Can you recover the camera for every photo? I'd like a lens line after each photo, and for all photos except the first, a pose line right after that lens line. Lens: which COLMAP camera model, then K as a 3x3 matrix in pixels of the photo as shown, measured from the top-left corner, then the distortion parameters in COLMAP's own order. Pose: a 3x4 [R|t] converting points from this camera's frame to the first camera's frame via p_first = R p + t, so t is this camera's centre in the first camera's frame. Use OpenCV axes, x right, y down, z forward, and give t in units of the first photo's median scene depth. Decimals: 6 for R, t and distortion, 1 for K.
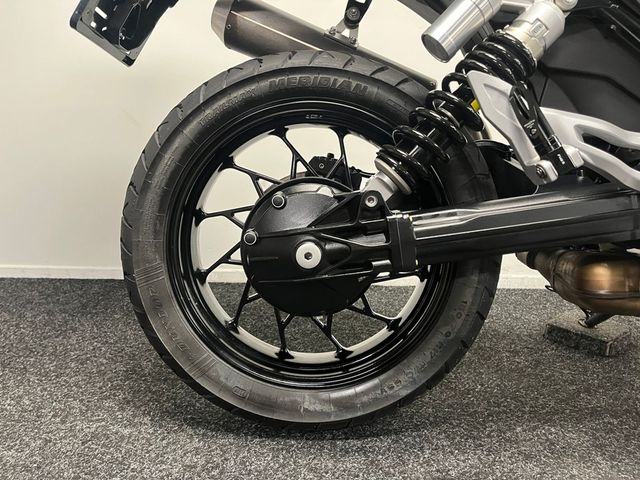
lens RADIAL K [[481.0, 0, 320.0], [0, 481.0, 240.0], [0, 0, 1]] dist [0.095561, -0.130160]
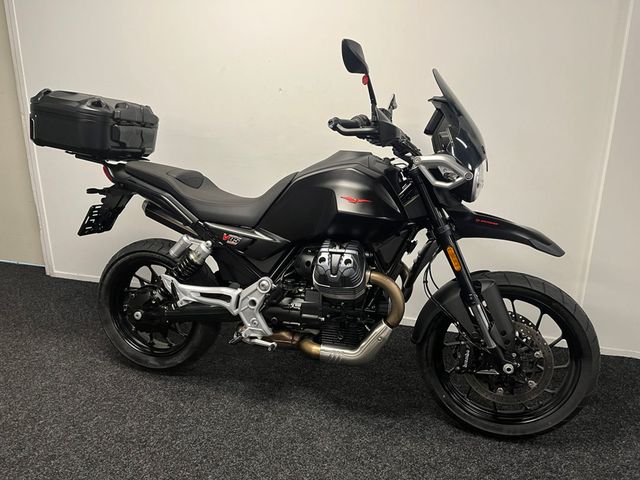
lens RADIAL K [[481.0, 0, 320.0], [0, 481.0, 240.0], [0, 0, 1]] dist [0.095561, -0.130160]
pose [[0.961701, 0.075733, -0.263431, 1.692759], [-0.051587, 0.993907, 0.097409, -0.734127], [0.269203, -0.080089, 0.959748, -1.492763]]
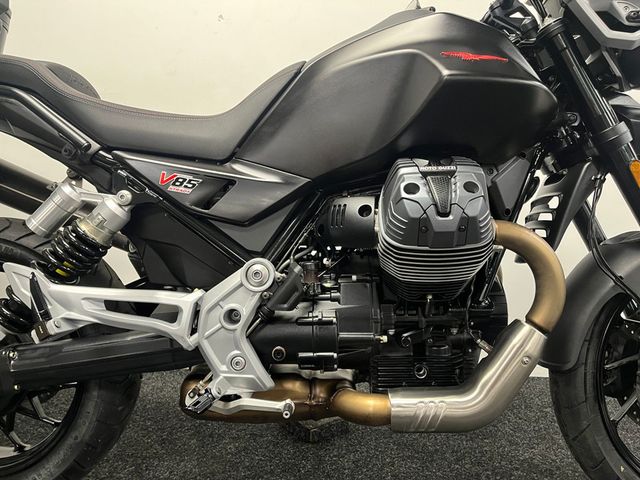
lens RADIAL K [[481.0, 0, 320.0], [0, 481.0, 240.0], [0, 0, 1]] dist [0.095561, -0.130160]
pose [[0.999957, 0.002360, -0.008979, 0.917323], [-0.003210, 0.995394, -0.095817, -0.203397], [0.008711, 0.095842, 0.995358, -0.328656]]
